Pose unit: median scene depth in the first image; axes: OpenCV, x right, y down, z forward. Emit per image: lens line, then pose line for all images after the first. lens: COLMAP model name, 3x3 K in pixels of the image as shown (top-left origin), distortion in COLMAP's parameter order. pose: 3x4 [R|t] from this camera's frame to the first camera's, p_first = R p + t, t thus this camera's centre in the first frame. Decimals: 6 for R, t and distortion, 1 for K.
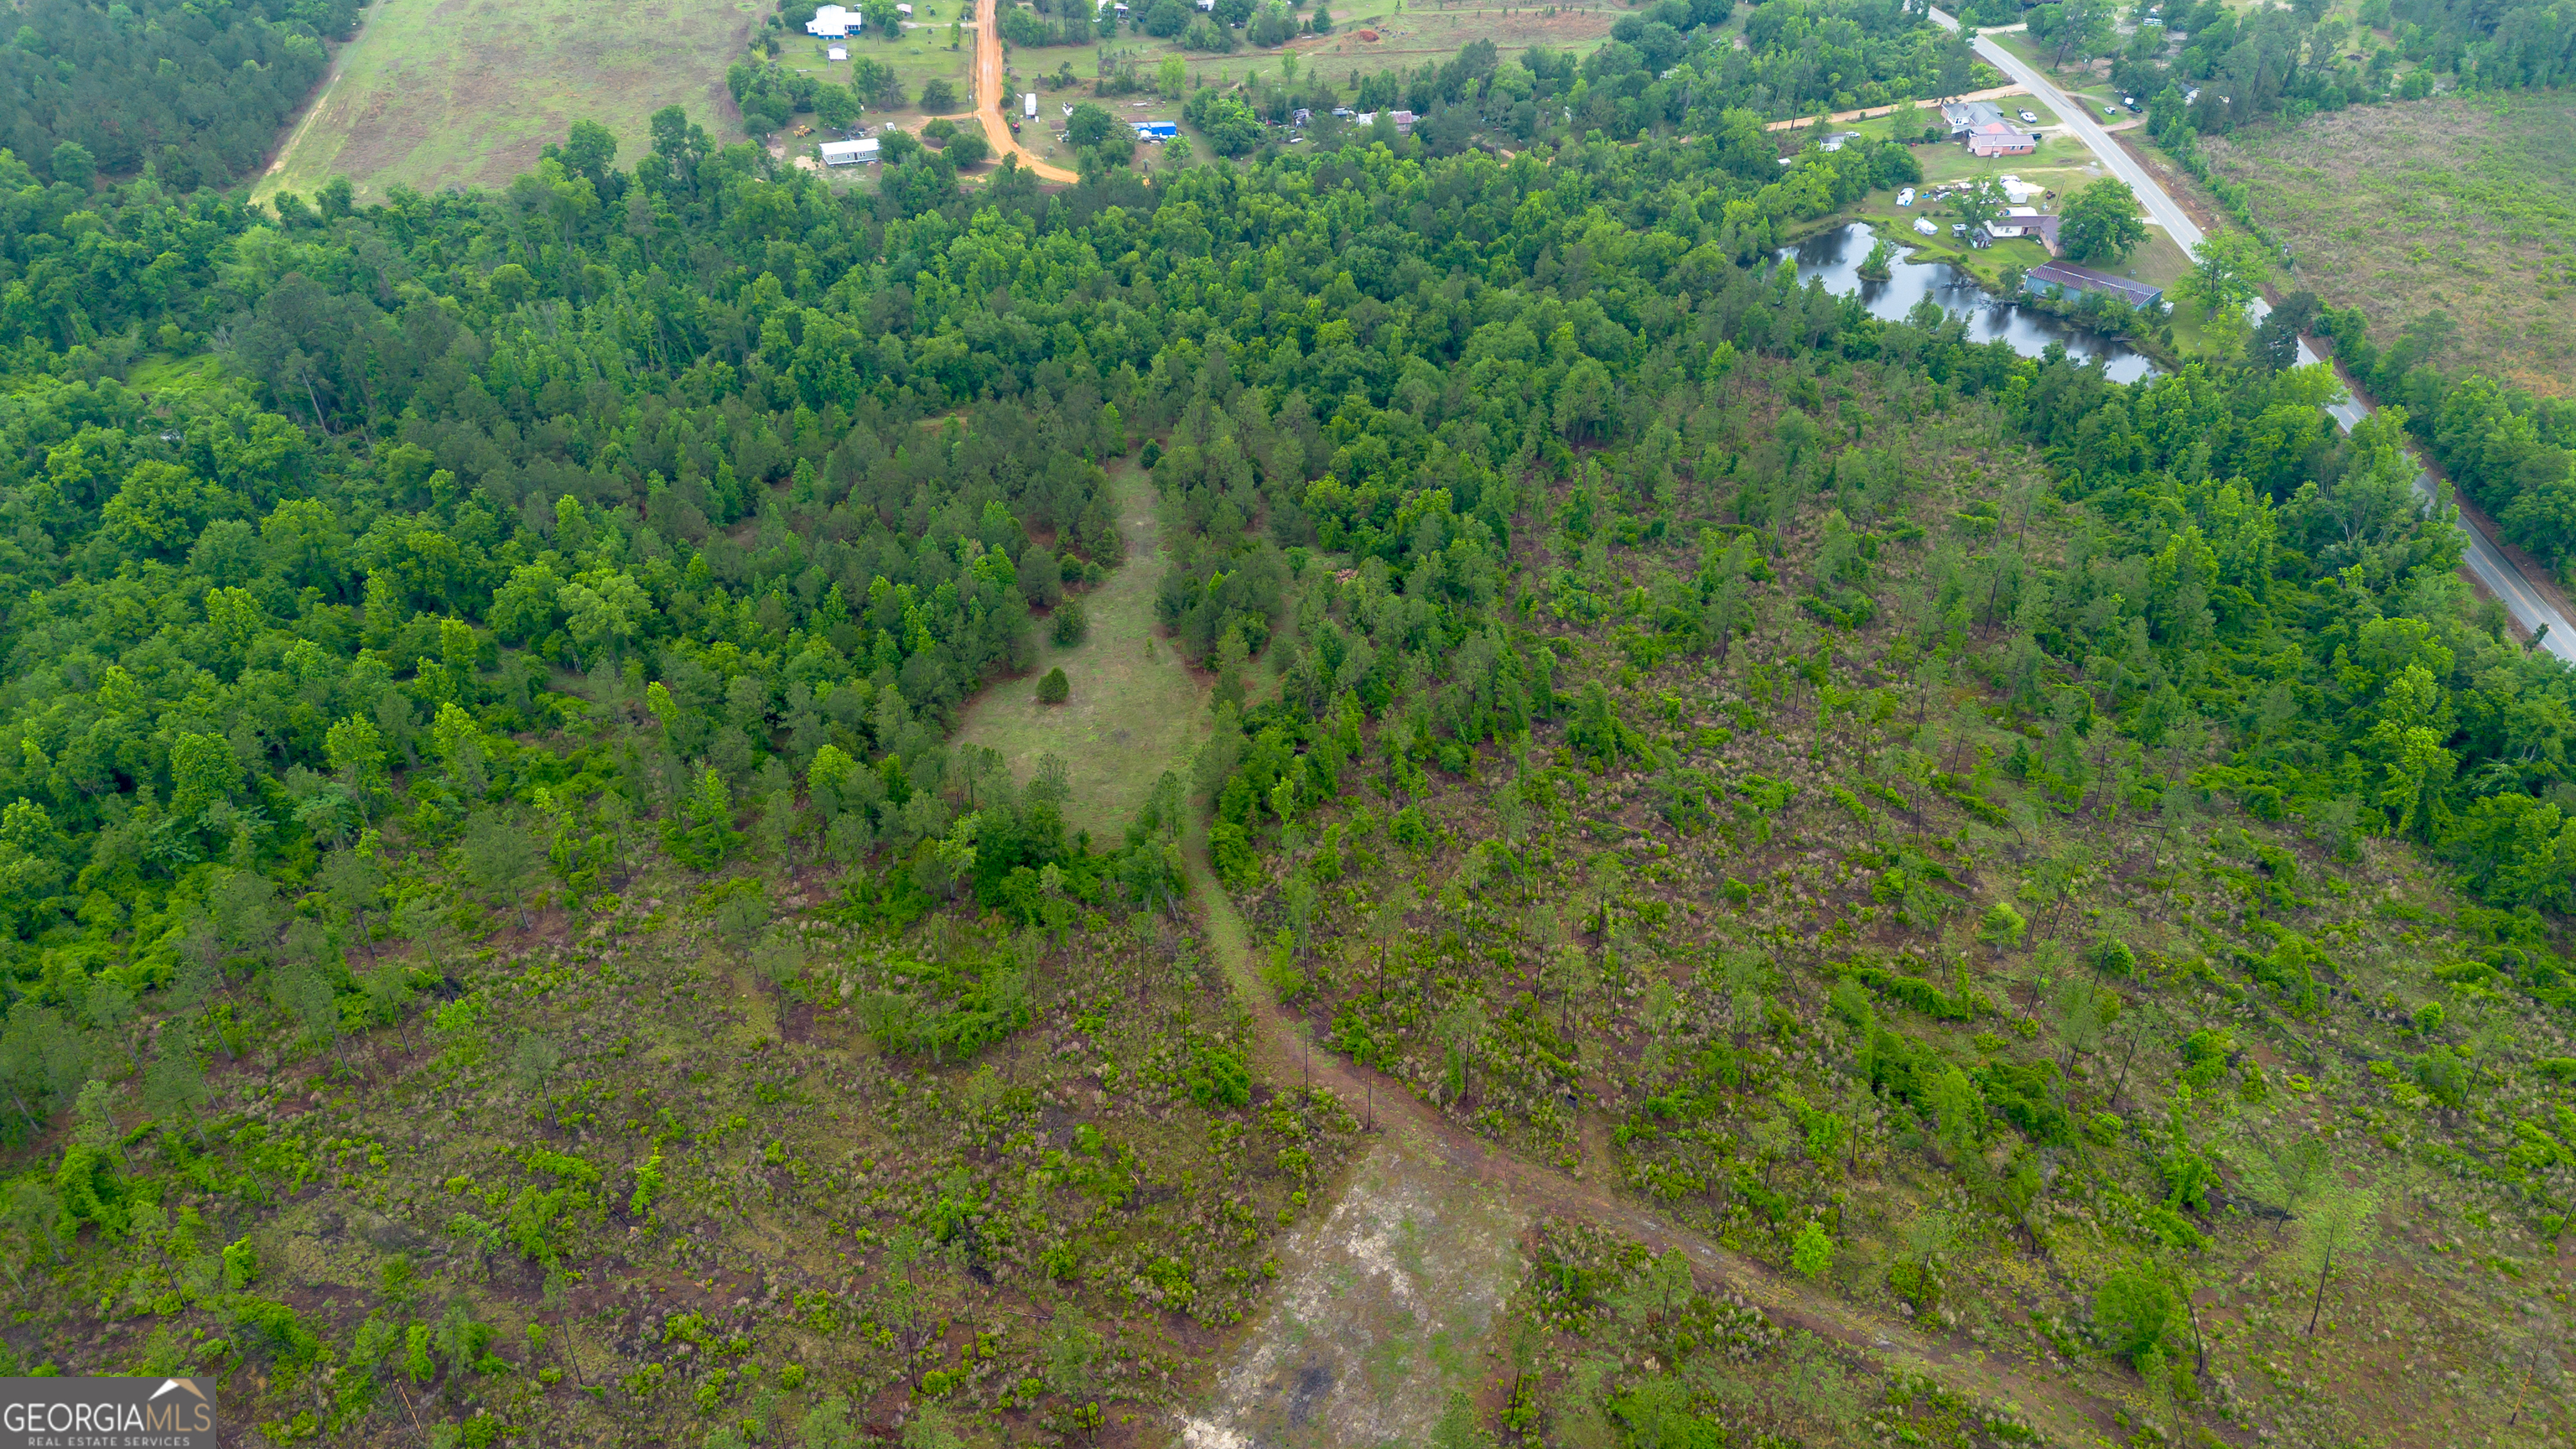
lens RADIAL K [[1770.5, 0, 1292.5], [0, 1770.5, 732.0], [0, 0, 1]] dist [0.325664, -0.336651]
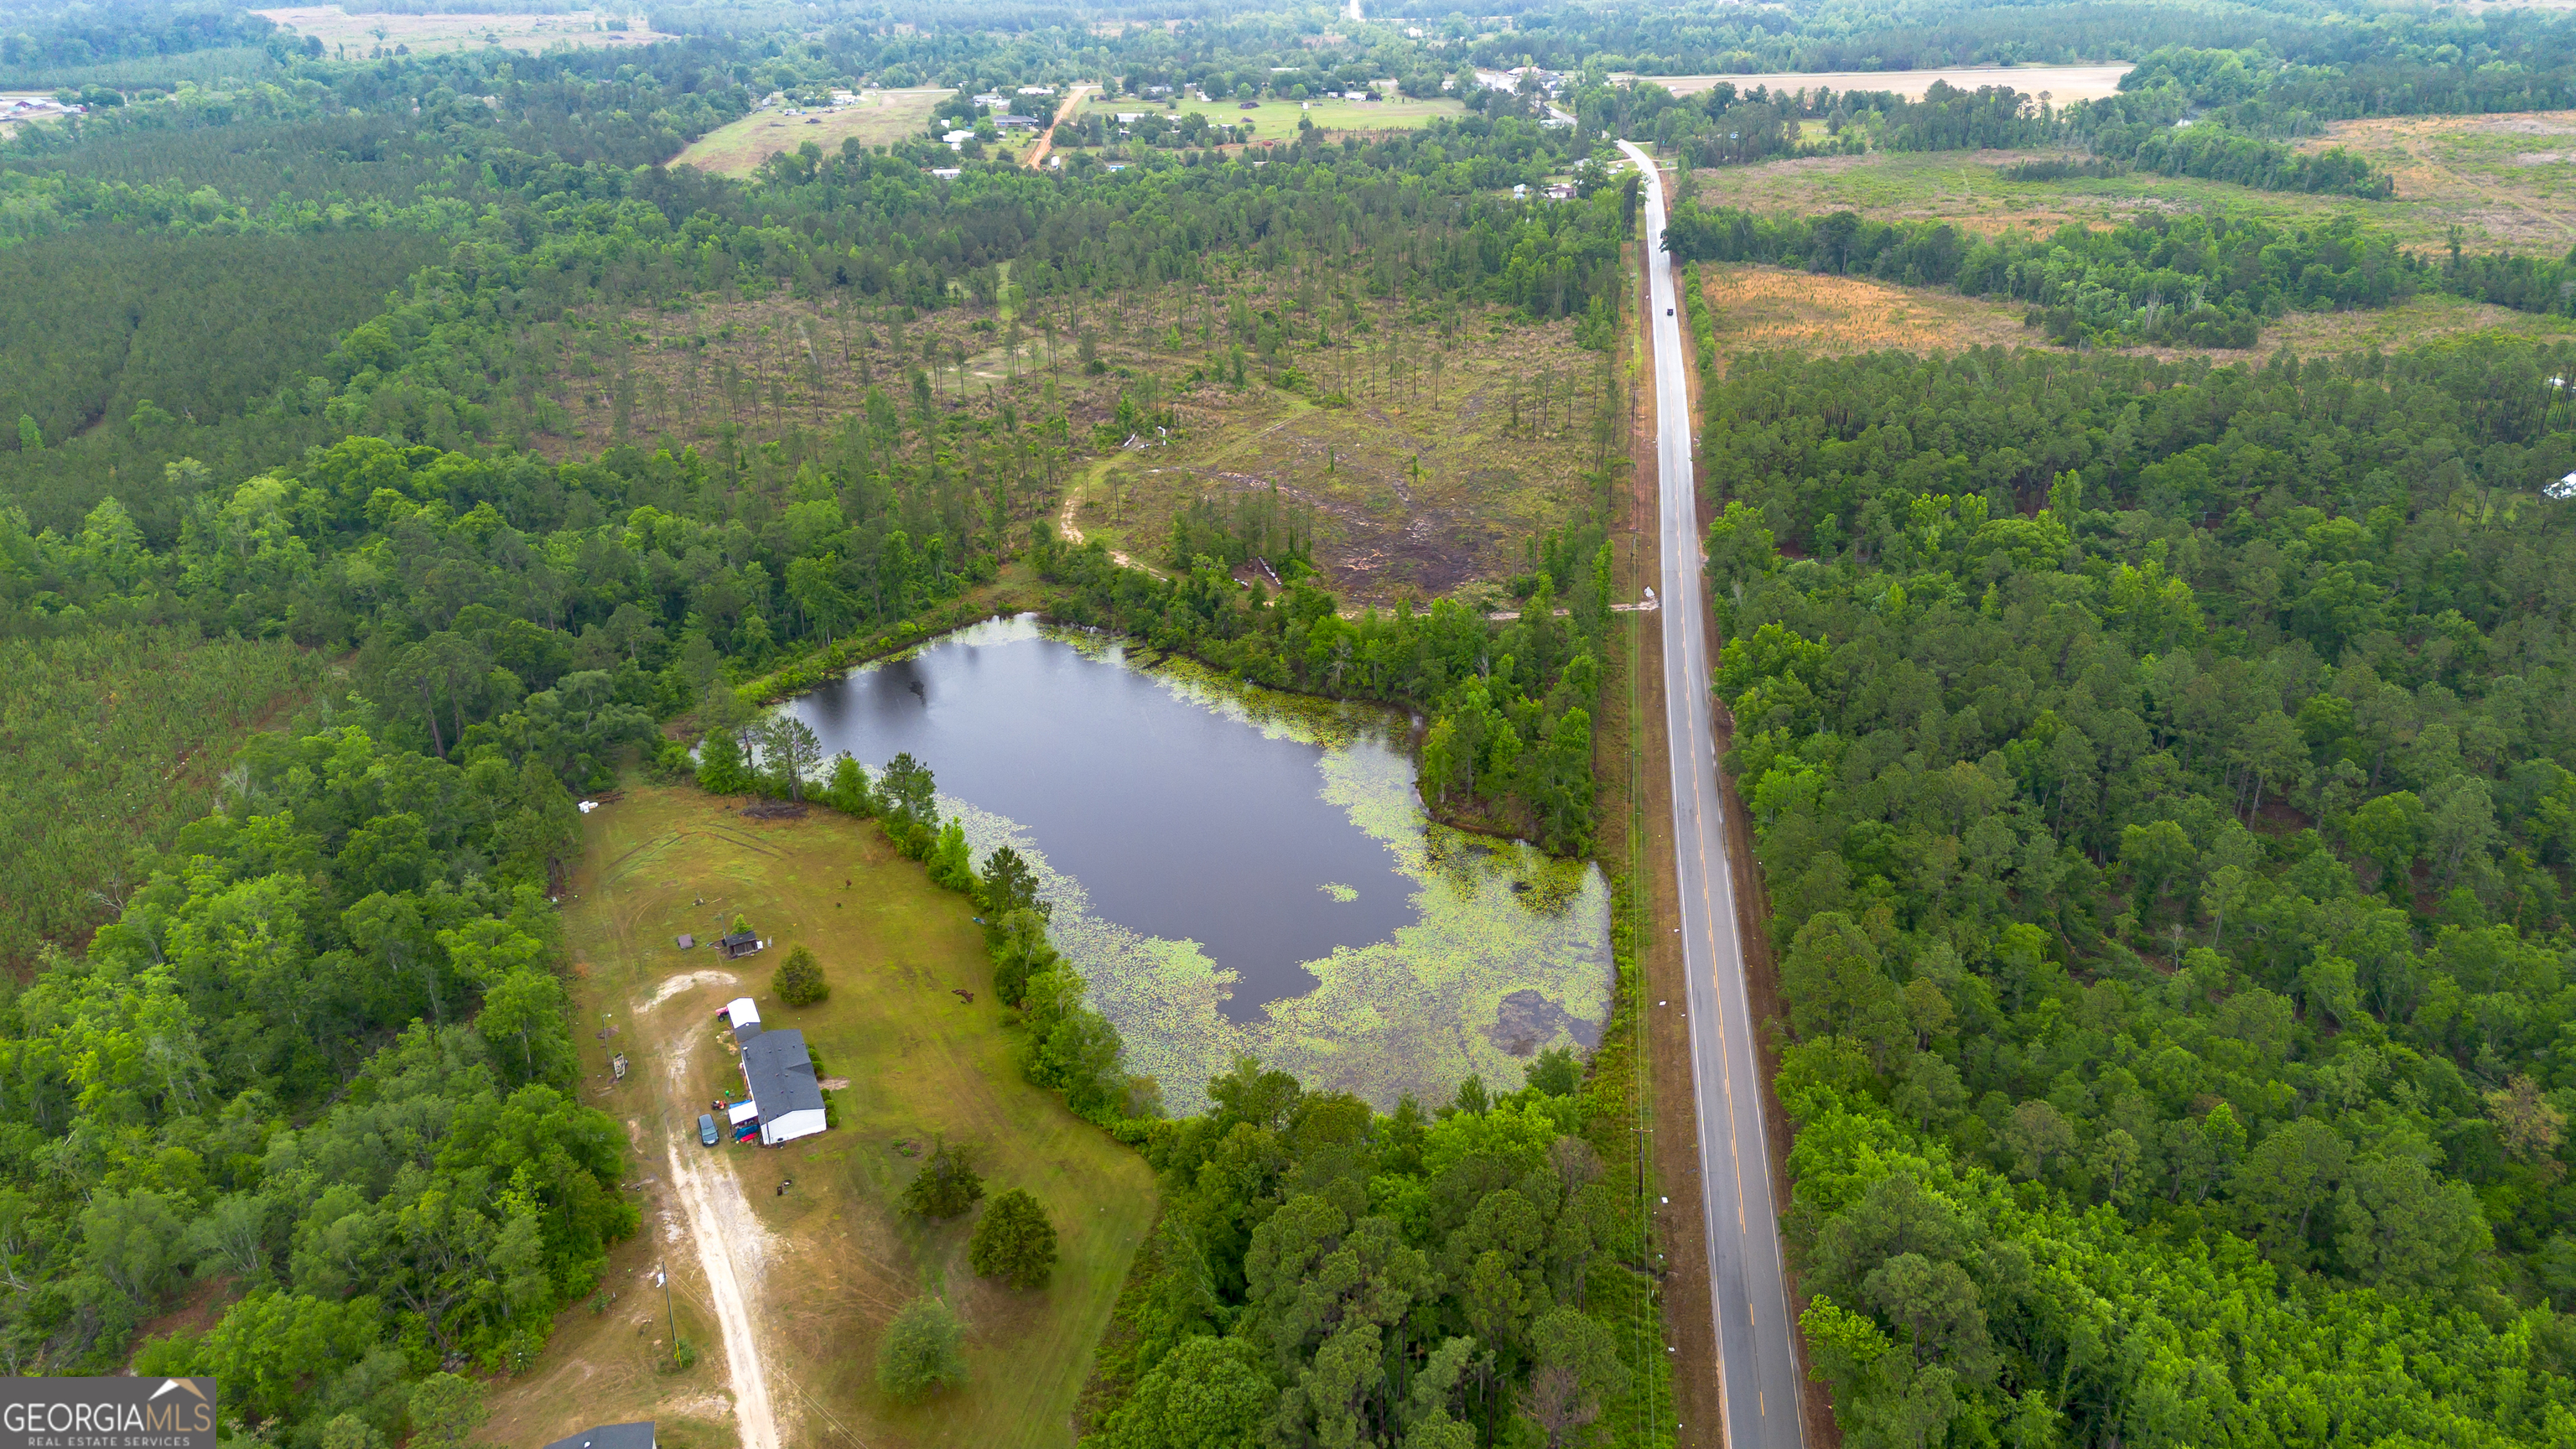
lens RADIAL K [[1770.5, 0, 1292.5], [0, 1770.5, 732.0], [0, 0, 1]] dist [0.325664, -0.336651]
pose [[0.992491, 0.024063, -0.119931, 0.391746], [-0.048111, 0.978229, -0.201876, 0.687345], [0.112462, 0.206130, 0.972040, -0.726471]]
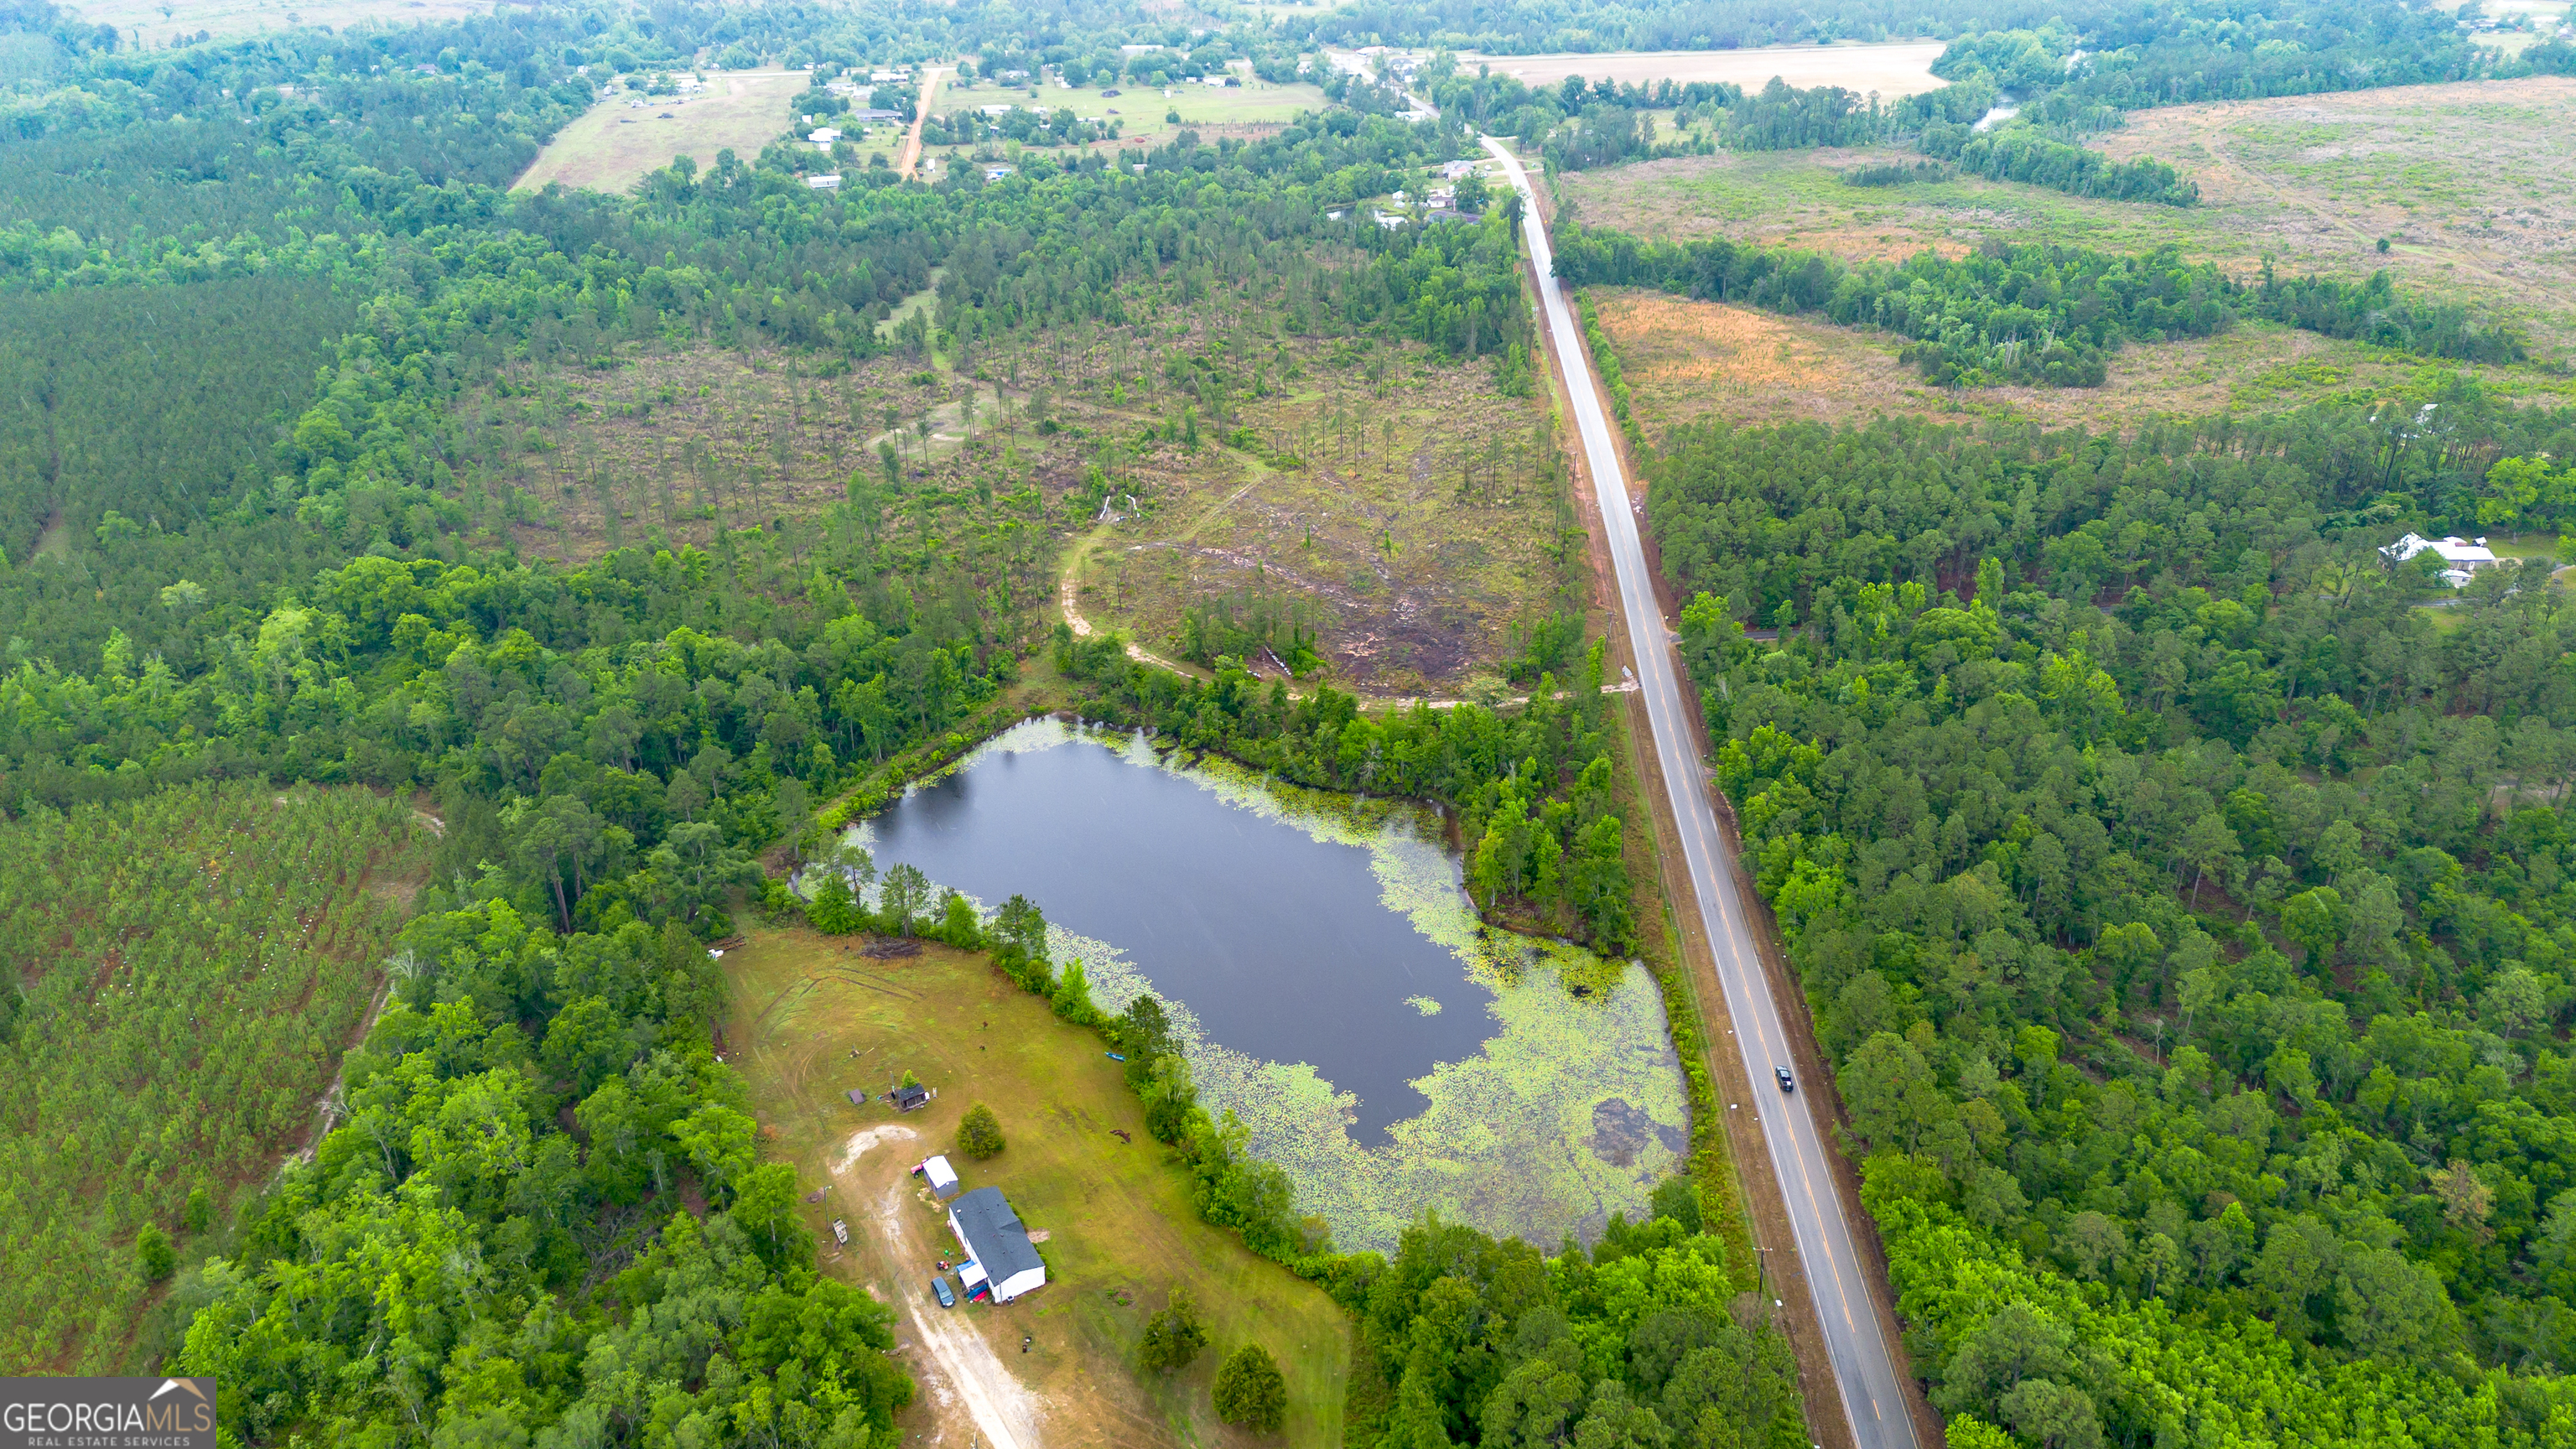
lens RADIAL K [[1770.5, 0, 1292.5], [0, 1770.5, 732.0], [0, 0, 1]] dist [0.325664, -0.336651]
pose [[0.999566, -0.018664, -0.022798, 0.298656], [0.014743, 0.986772, -0.161444, 0.620714], [0.025509, 0.161037, 0.986619, -0.821429]]
